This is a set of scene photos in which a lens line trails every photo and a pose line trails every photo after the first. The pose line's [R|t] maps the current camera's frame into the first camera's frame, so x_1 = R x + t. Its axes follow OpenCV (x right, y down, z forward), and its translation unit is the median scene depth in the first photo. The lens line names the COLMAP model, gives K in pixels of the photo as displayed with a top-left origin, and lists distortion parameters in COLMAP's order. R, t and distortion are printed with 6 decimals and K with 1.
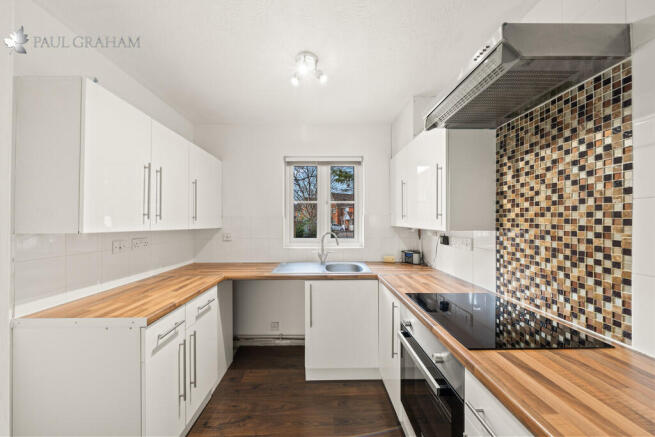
lens RADIAL K [[224.3, 0, 324.0], [0, 224.3, 220.1], [0, 0, 1]] dist [-0.007086, -0.000098]
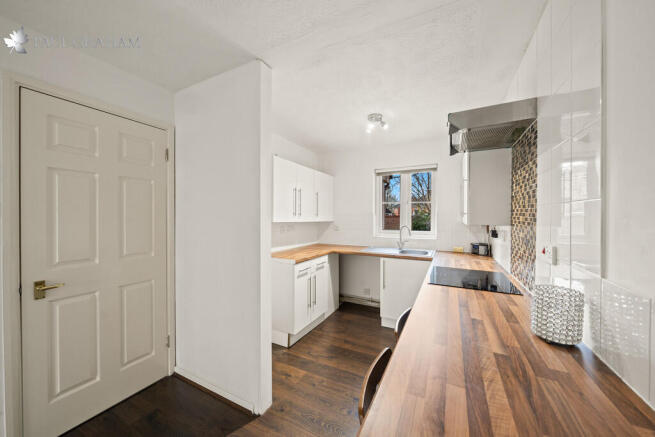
lens RADIAL K [[230.2, 0, 336.2], [0, 230.2, 218.1], [0, 0, 1]] dist [-0.001017, -0.000028]
pose [[0.889549, 0.007363, -0.456780, 0.321325], [-0.001365, 0.999908, 0.013459, -0.009110], [0.456837, -0.011349, 0.889478, -0.446436]]
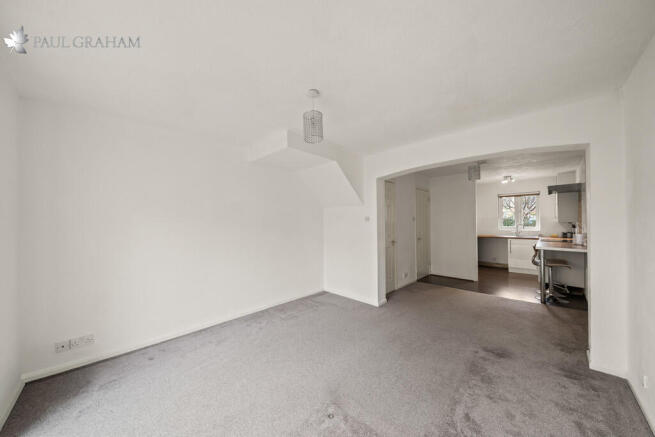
lens RADIAL K [[224.3, 0, 324.0], [0, 224.3, 220.1], [0, 0, 1]] dist [-0.007086, -0.000098]
pose [[0.696996, -0.010650, -0.716996, 0.334172], [0.011781, 0.999925, -0.003400, -0.009168], [0.716979, -0.006077, 0.697069, -2.777317]]
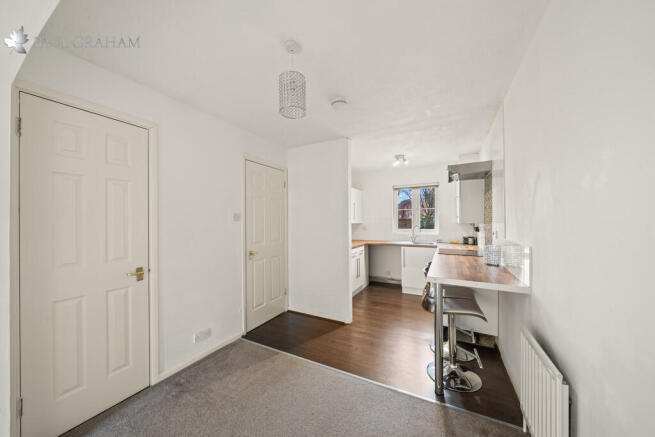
lens RADIAL K [[224.3, 0, 324.0], [0, 224.3, 220.1], [0, 0, 1]] dist [-0.007086, -0.000098]
pose [[0.871236, -0.004266, -0.490846, 0.311687], [0.006911, 0.999970, 0.003577, -0.003794], [0.490816, -0.006509, 0.871239, -1.204299]]
